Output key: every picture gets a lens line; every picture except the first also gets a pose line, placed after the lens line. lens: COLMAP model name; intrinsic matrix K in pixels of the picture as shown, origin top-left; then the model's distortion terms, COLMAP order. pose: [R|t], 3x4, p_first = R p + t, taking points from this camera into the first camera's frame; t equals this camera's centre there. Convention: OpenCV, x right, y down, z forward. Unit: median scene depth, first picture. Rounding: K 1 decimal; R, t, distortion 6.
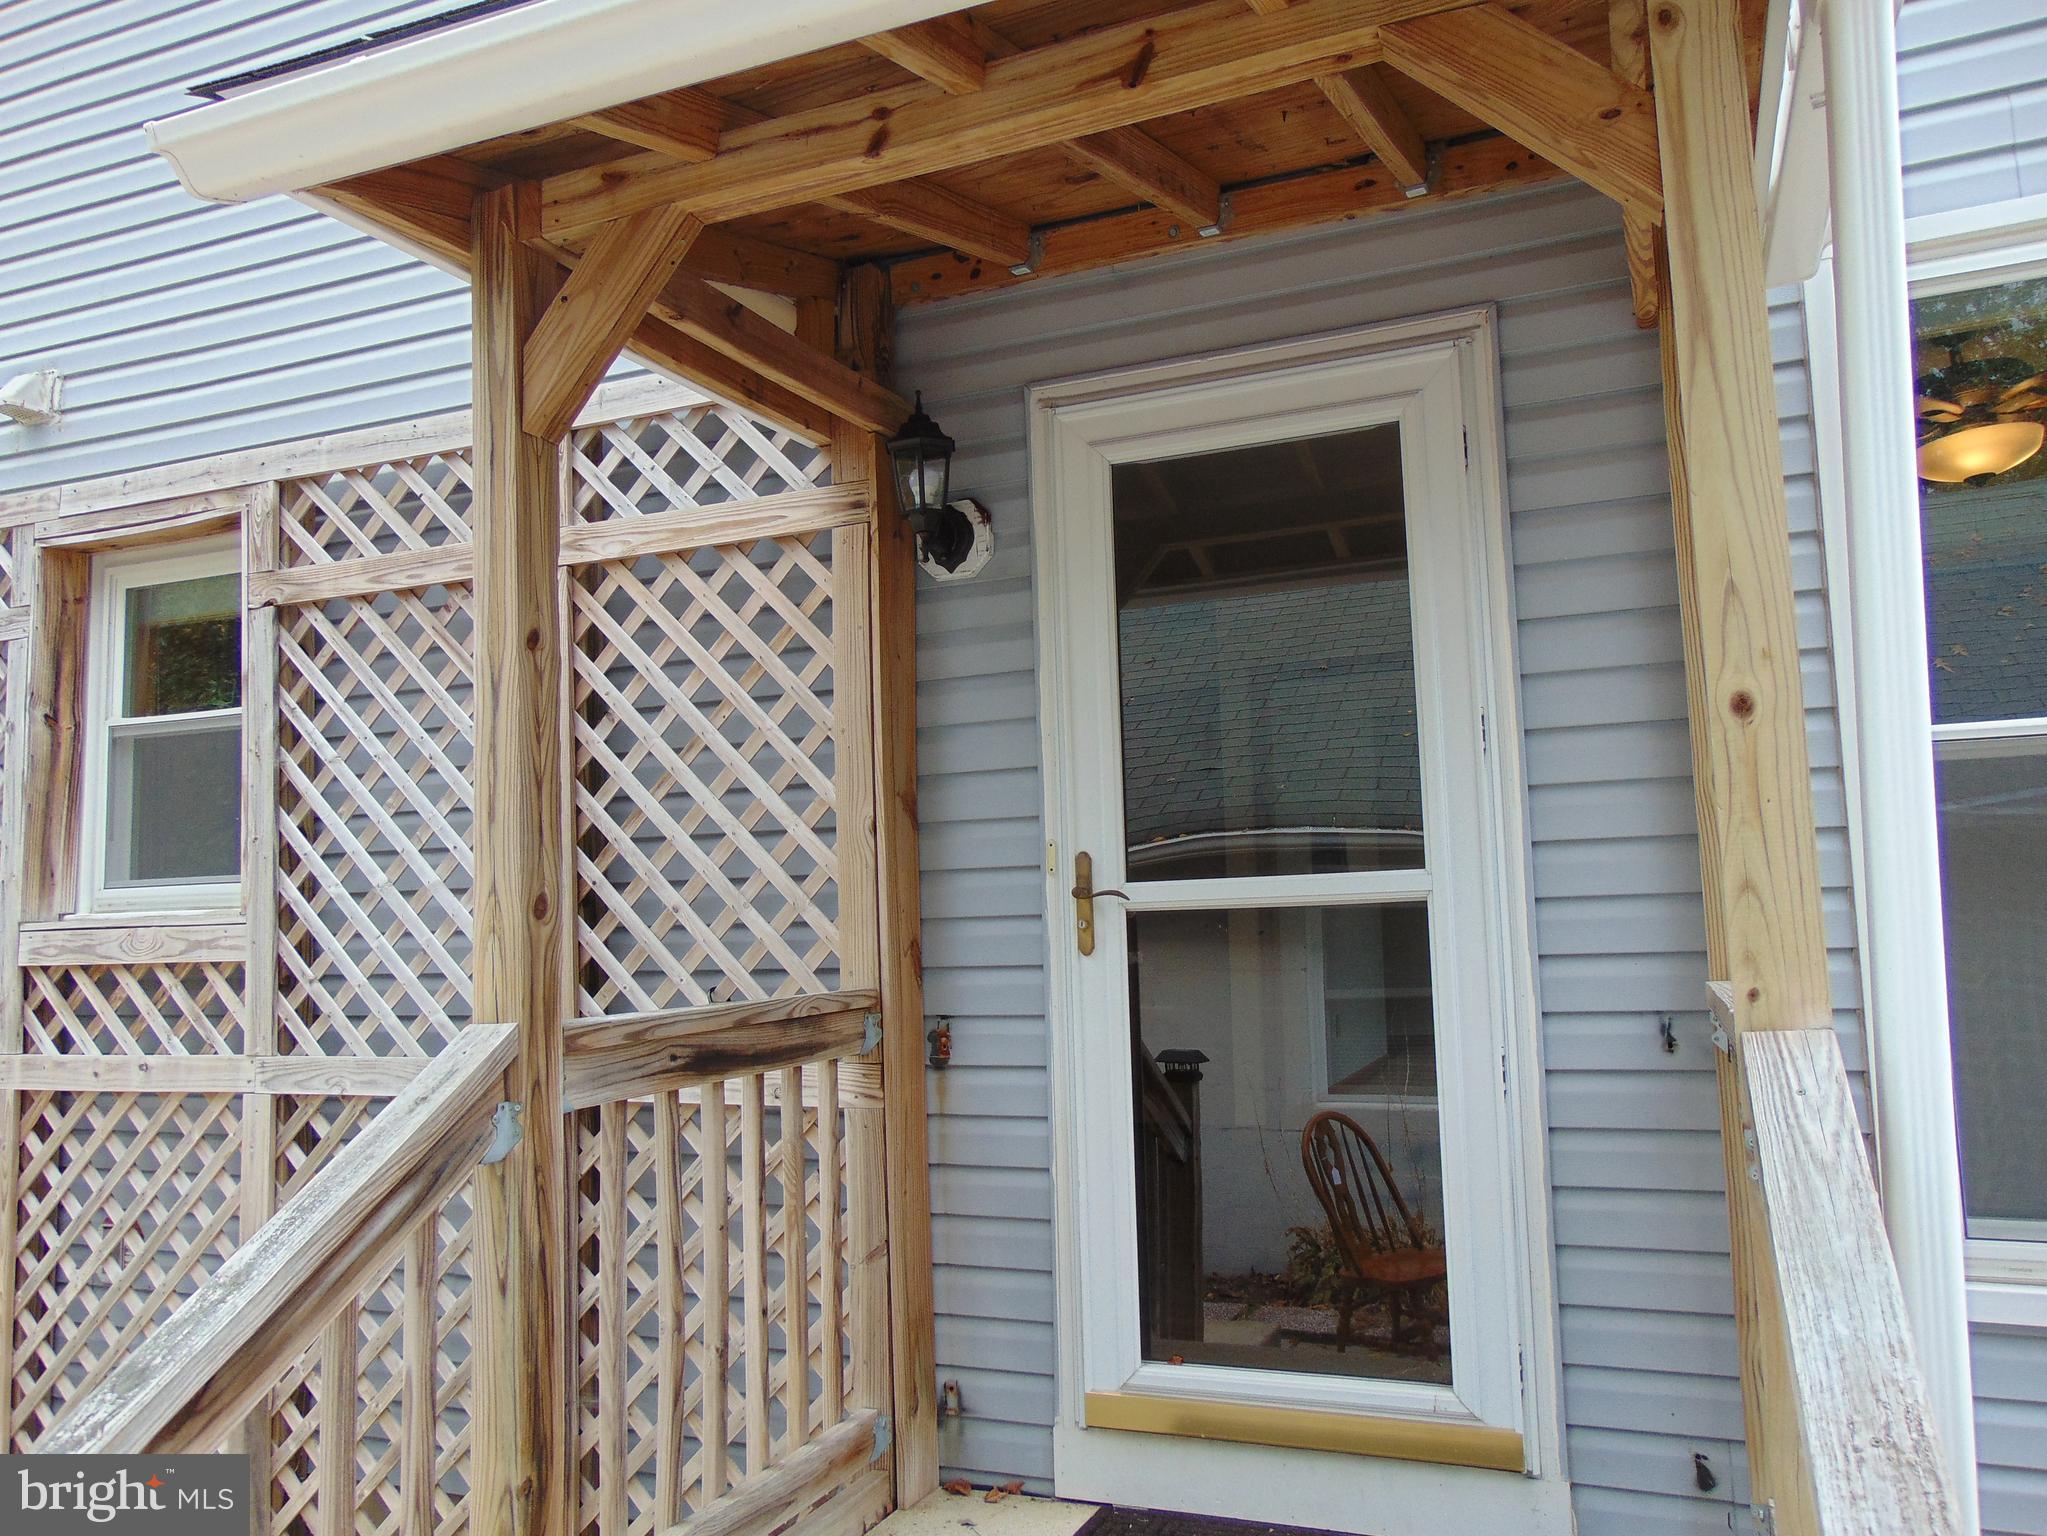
lens RADIAL K [[1531.6, 0, 1023.5], [0, 1531.6, 768.0], [0, 0, 1]] dist [-0.045006, 0.091157]
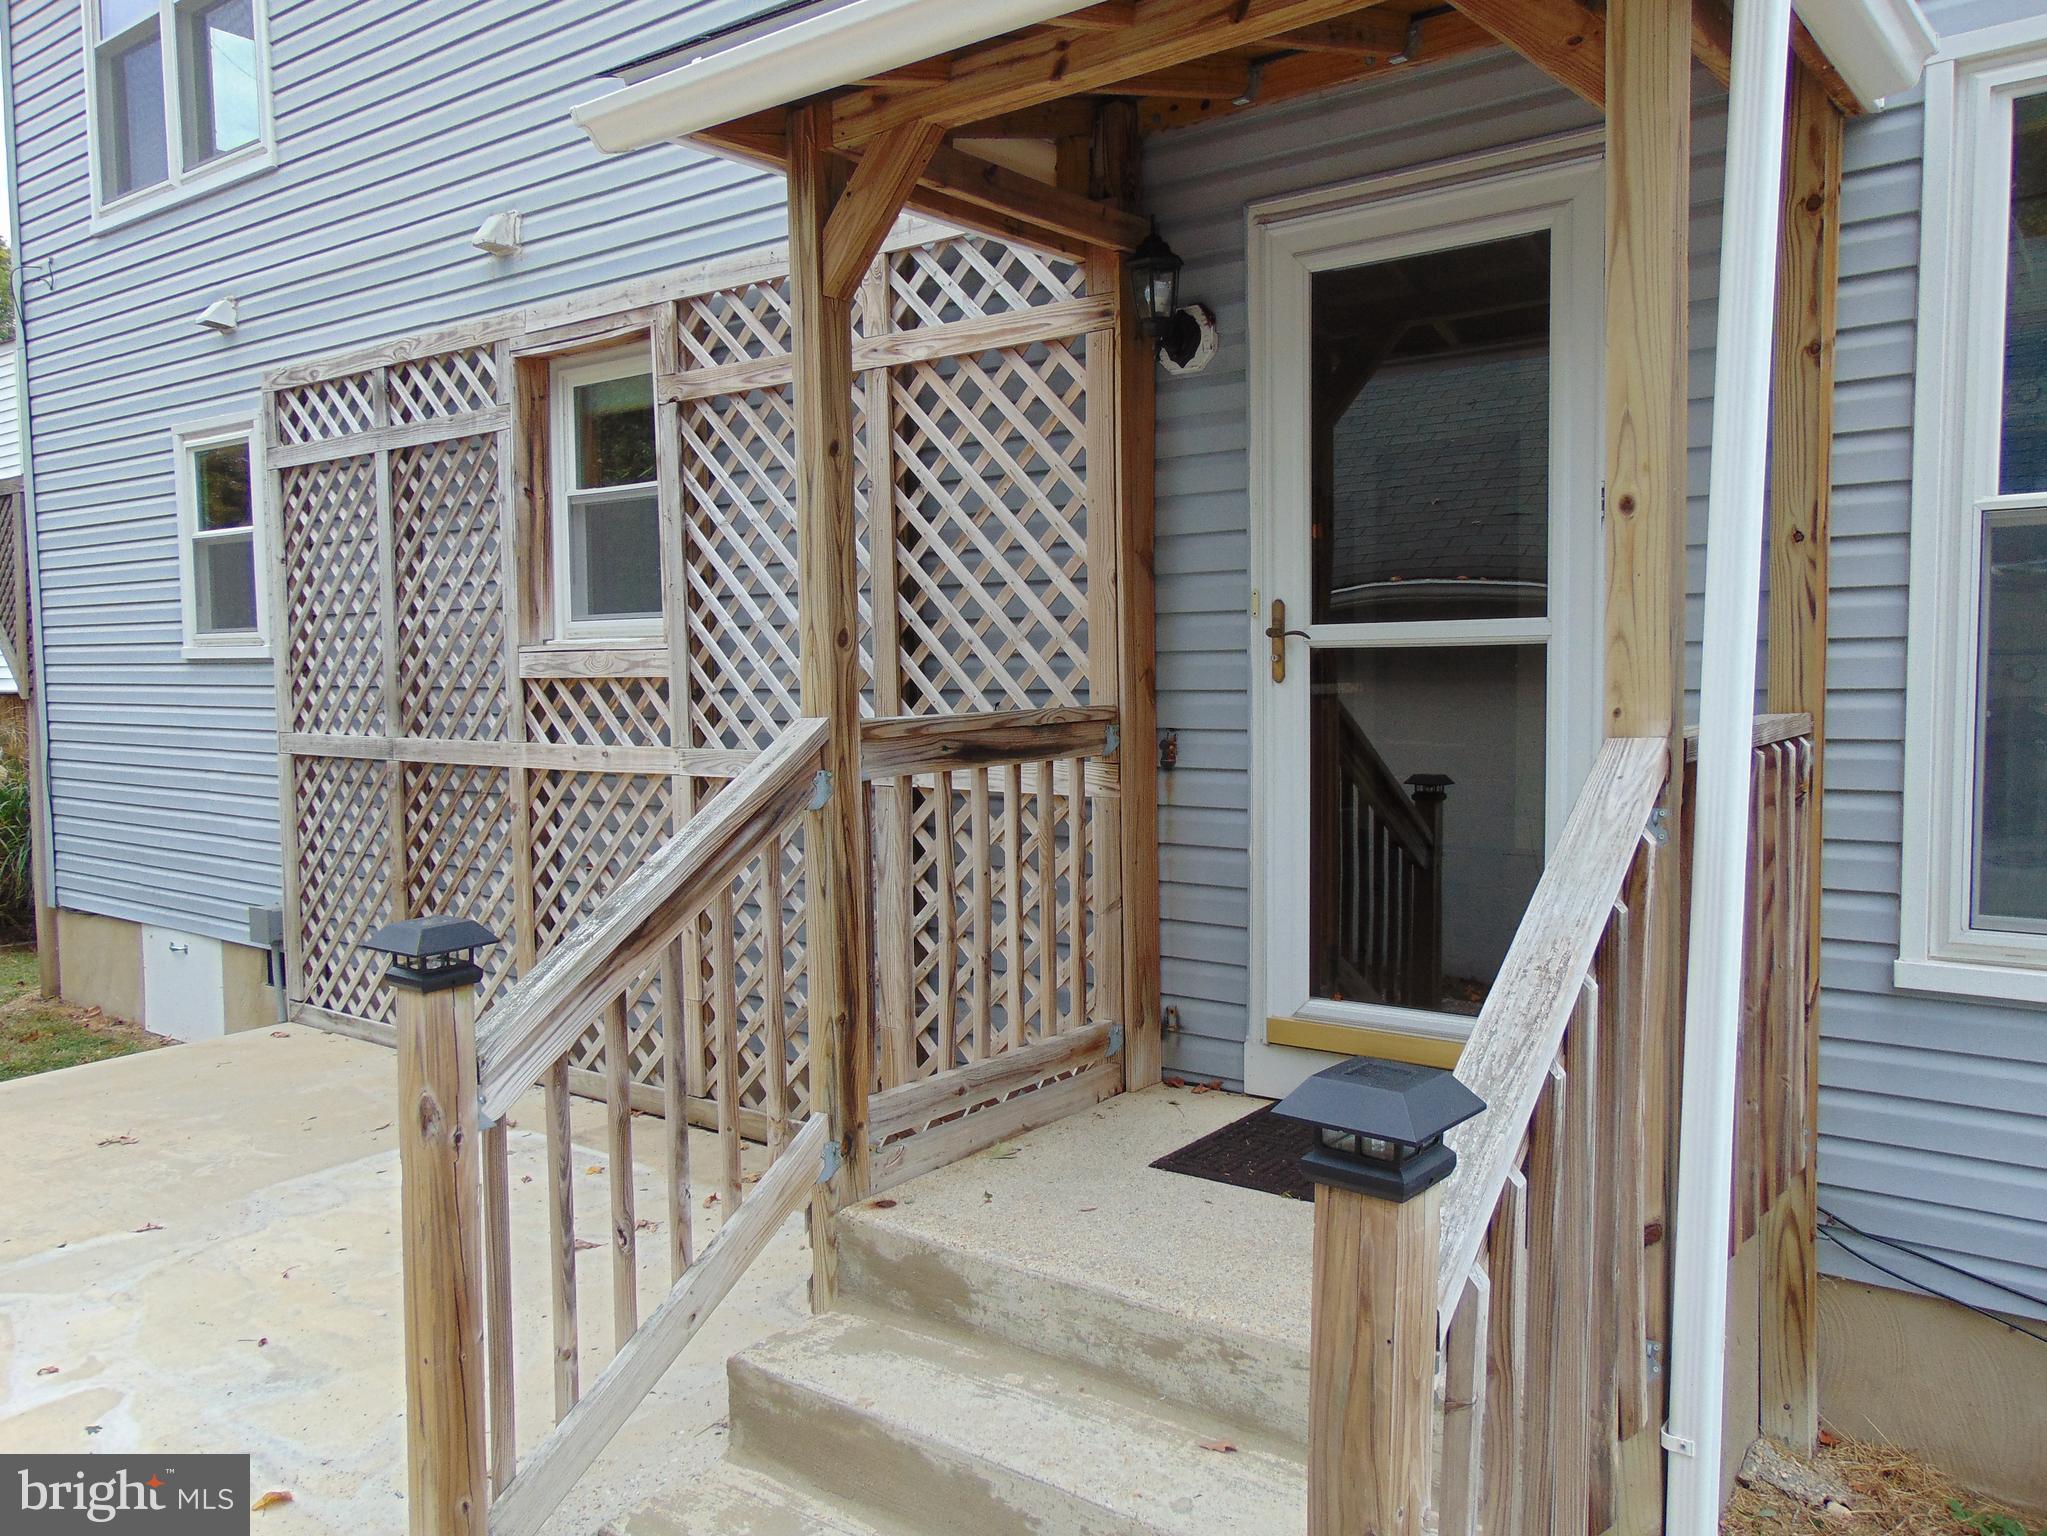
lens RADIAL K [[1568.5, 0, 1023.5], [0, 1568.5, 768.0], [0, 0, 1]] dist [-0.052554, 0.082541]
pose [[0.966495, 0.034067, -0.254414, 0.156093], [0.009590, 0.985669, 0.168417, -0.024533], [0.256506, -0.165214, 0.952318, -0.262740]]
